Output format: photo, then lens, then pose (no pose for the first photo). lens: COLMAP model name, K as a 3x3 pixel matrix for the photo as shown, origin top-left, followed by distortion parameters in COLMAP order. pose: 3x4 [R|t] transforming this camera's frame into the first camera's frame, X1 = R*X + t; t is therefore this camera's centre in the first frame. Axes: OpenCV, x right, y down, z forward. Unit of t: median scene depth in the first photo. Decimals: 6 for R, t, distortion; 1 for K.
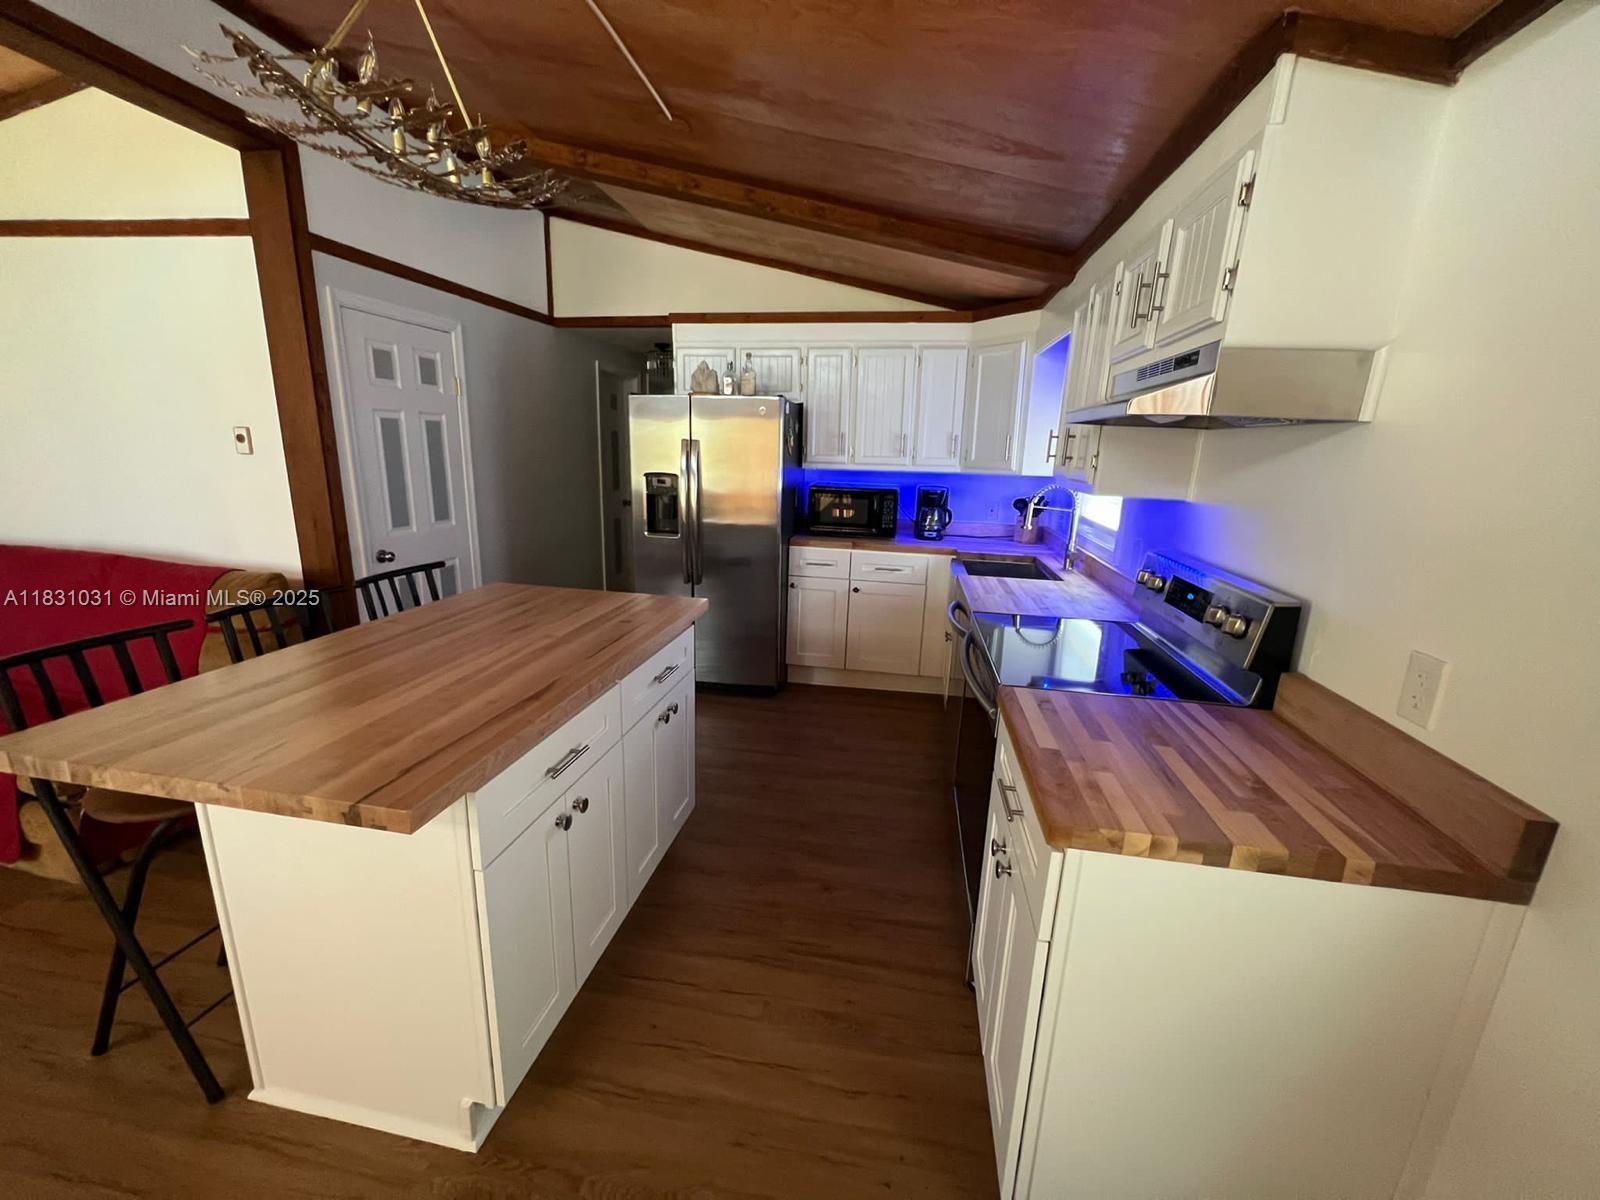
lens RADIAL K [[642.1, 0, 798.3], [0, 642.1, 600.5], [0, 0, 1]] dist [-0.001128, 0.000004]
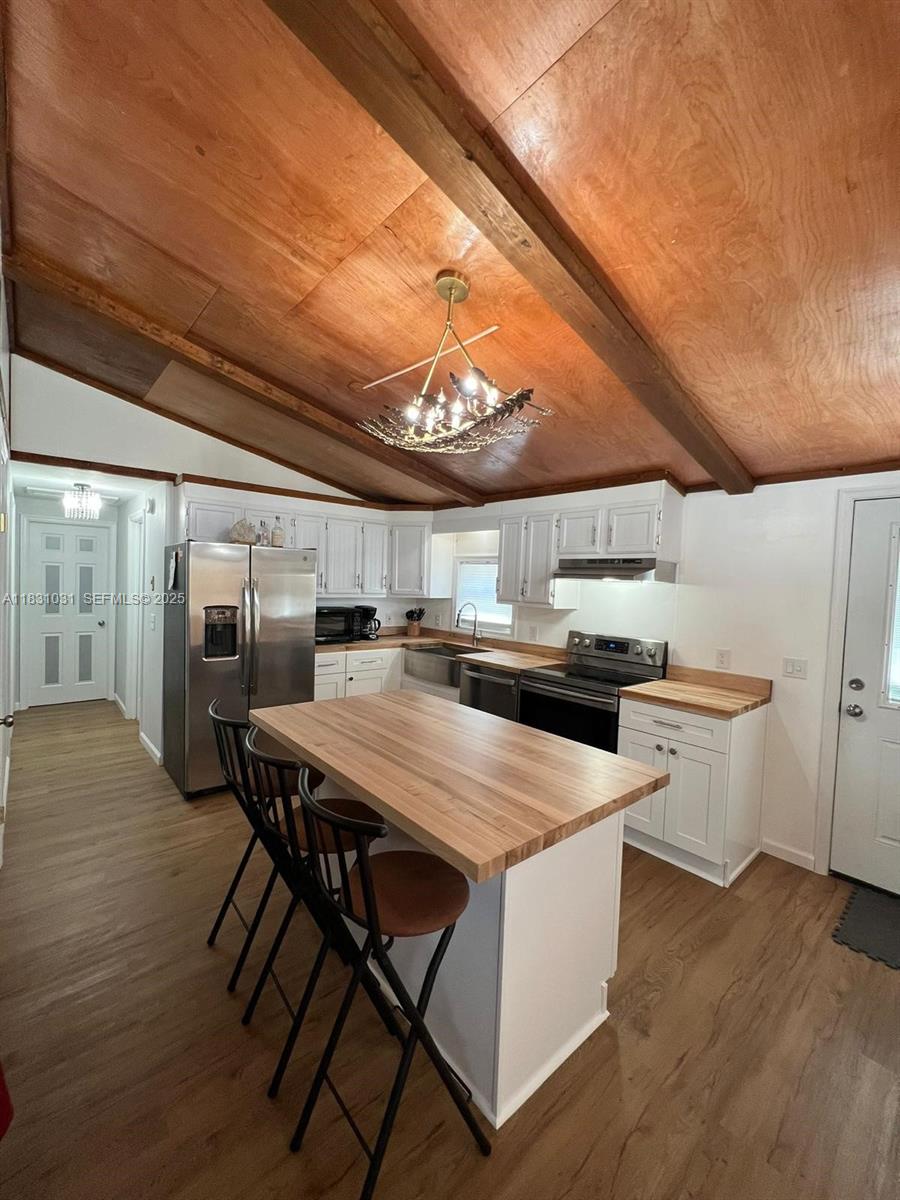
lens RADIAL K [[481.5, 0, 448.0], [0, 481.5, 600.0], [0, 0, 1]] dist [-0.001128, 0.000004]
pose [[0.634412, -0.036090, 0.772152, -1.010071], [0.166059, 0.981950, -0.090542, -0.094330], [-0.754947, 0.185664, 0.628954, 0.193280]]
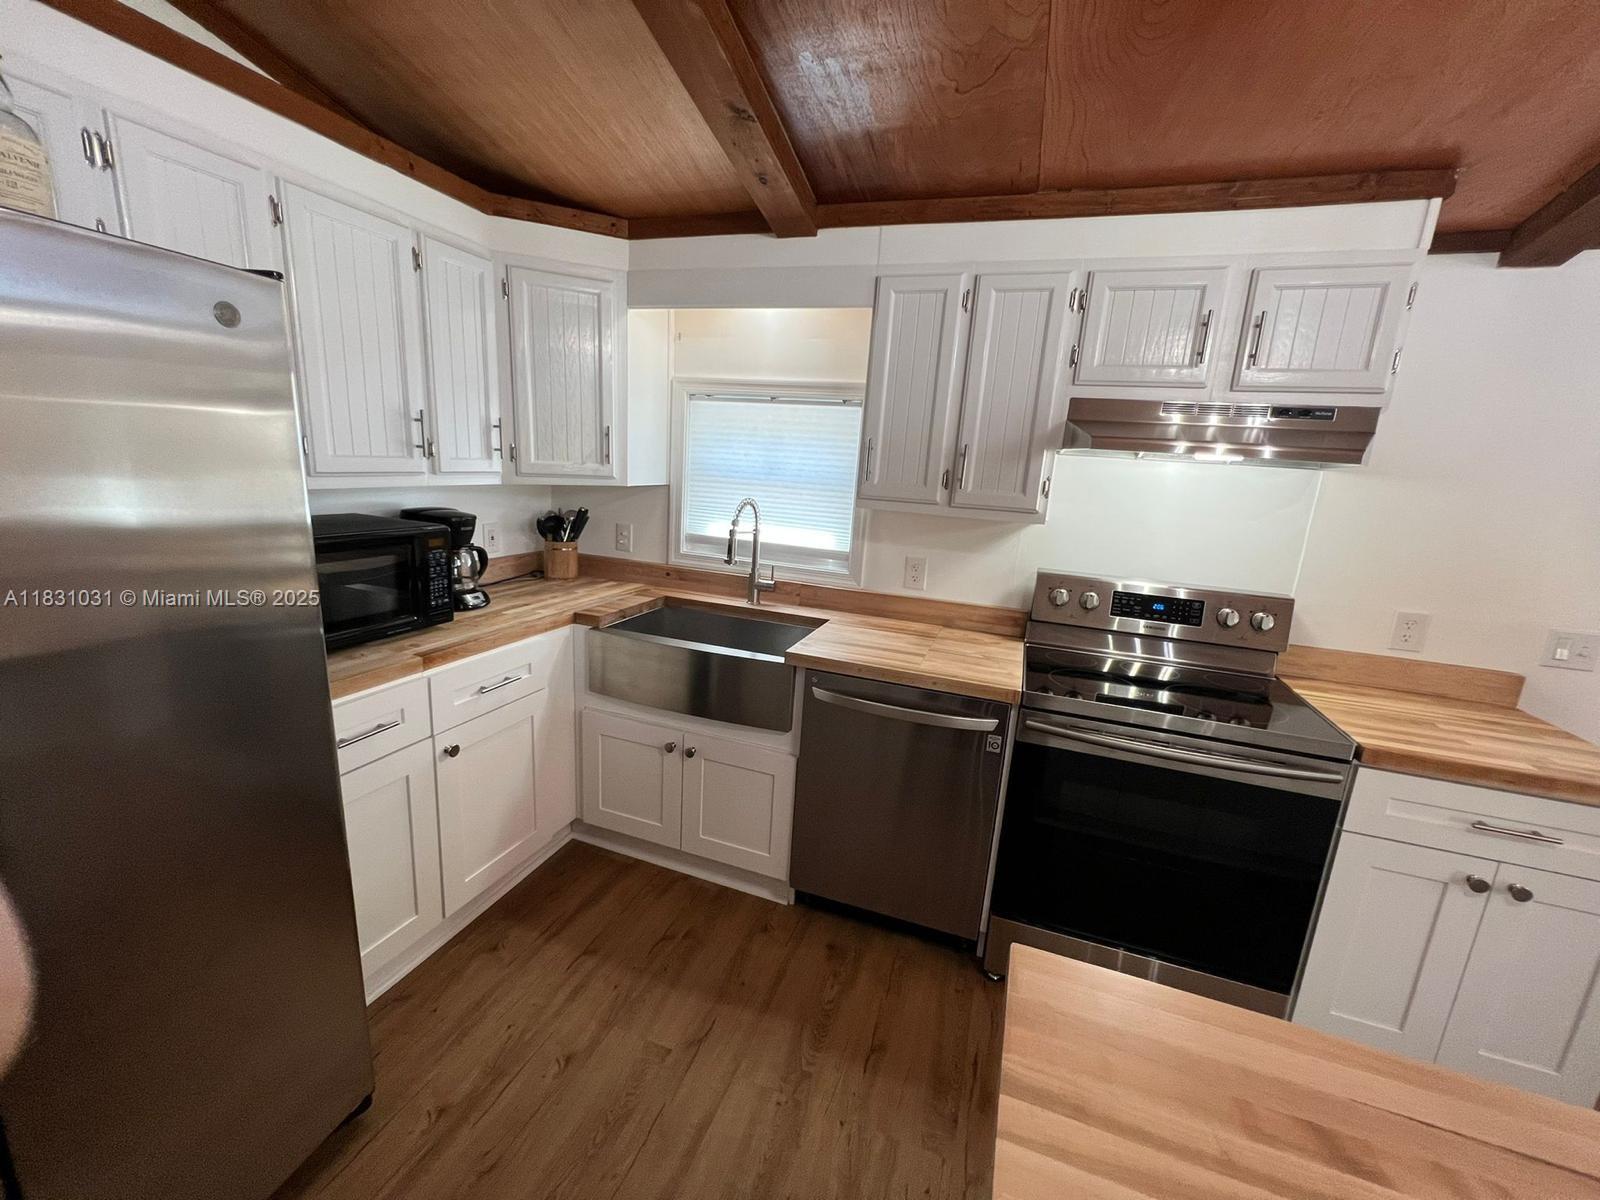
lens RADIAL K [[642.1, 0, 800.7], [0, 642.1, 601.5], [0, 0, 1]] dist [-0.001128, 0.000004]
pose [[0.174604, -0.231334, 0.957078, -0.472708], [0.175442, 0.963764, 0.200944, -0.281485], [-0.968883, 0.132826, 0.208862, 1.077592]]
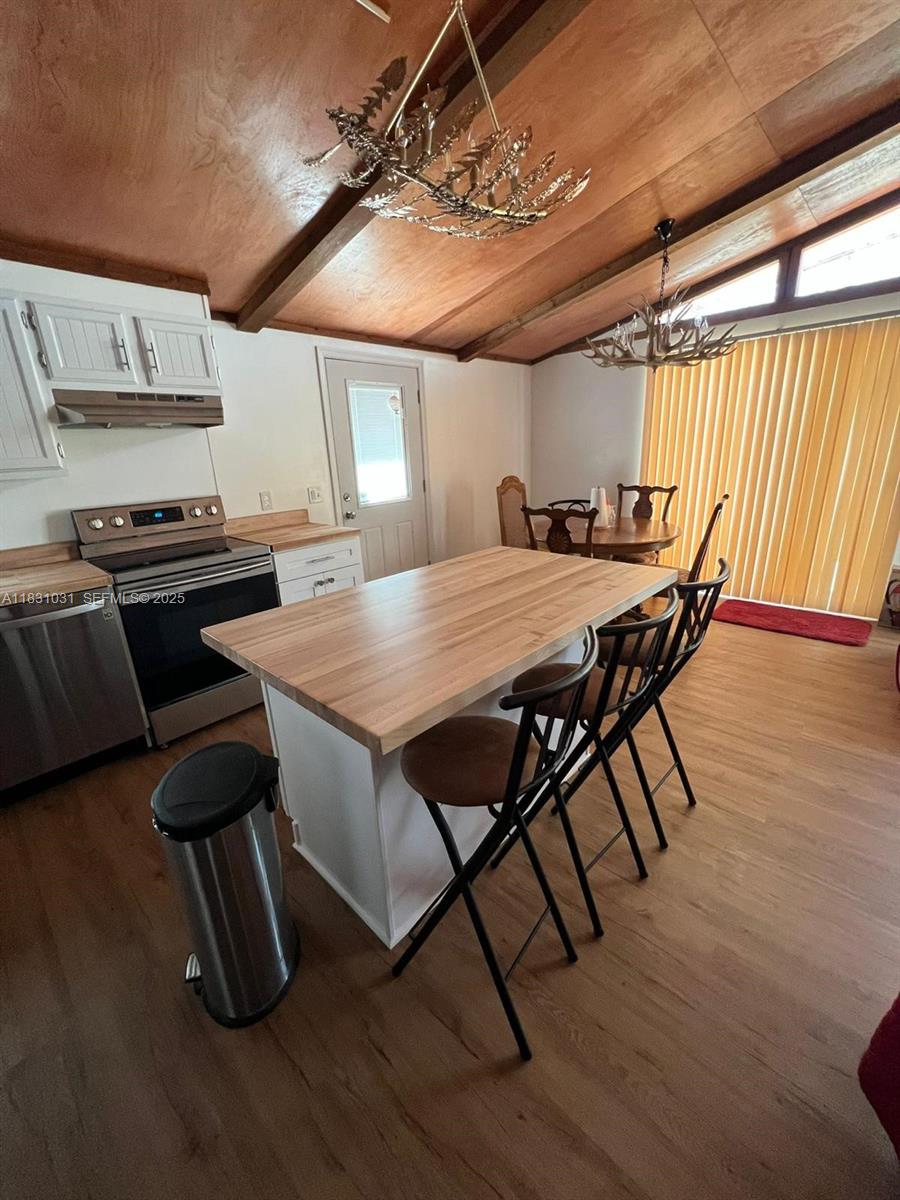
lens RADIAL K [[481.5, 0, 447.3], [0, 481.5, 600.4], [0, 0, 1]] dist [-0.001128, 0.000004]
pose [[-0.831634, -0.169643, 0.528778, -0.766305], [0.144476, 0.853312, 0.500985, -0.313334], [-0.536201, 0.493032, -0.685134, 1.309212]]
